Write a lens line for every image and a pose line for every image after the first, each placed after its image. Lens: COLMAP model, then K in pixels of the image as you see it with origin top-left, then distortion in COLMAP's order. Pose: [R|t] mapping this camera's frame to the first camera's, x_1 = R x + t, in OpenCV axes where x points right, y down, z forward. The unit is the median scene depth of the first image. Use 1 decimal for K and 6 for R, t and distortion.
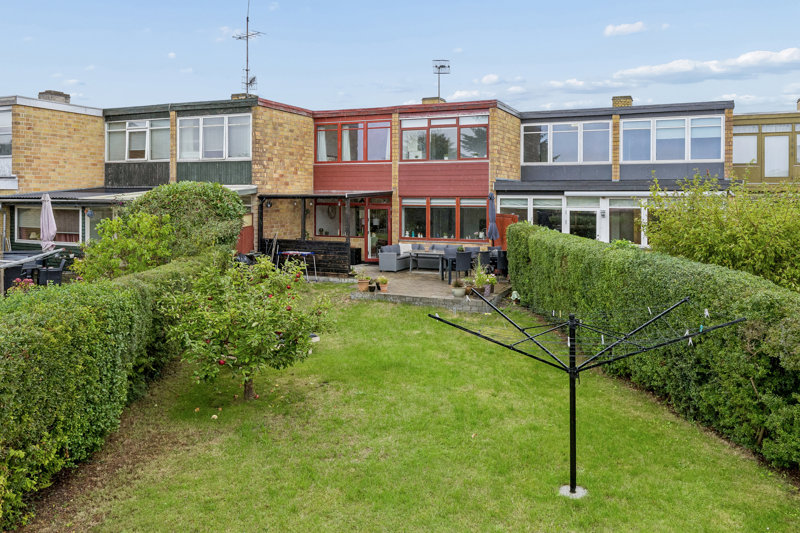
lens RADIAL K [[605.8, 0, 413.1], [0, 605.8, 209.3], [0, 0, 1]] dist [-0.006091, 0.001157]
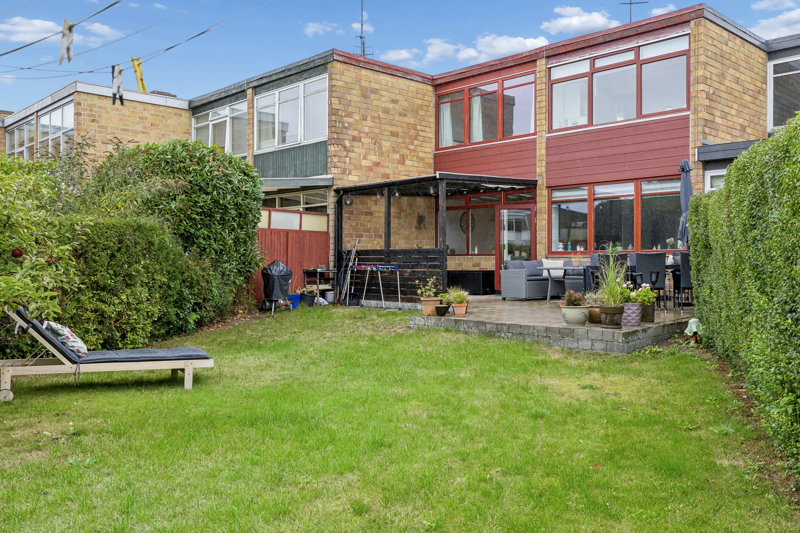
lens RADIAL K [[705.8, 0, 399.5], [0, 705.8, 265.9], [0, 0, 1]] dist [-0.011889, 0.002268]
pose [[0.920662, -0.000462, -0.390361, 0.126162], [-0.004503, 0.999920, -0.011804, 0.072359], [0.390335, 0.012625, 0.920586, 0.261864]]
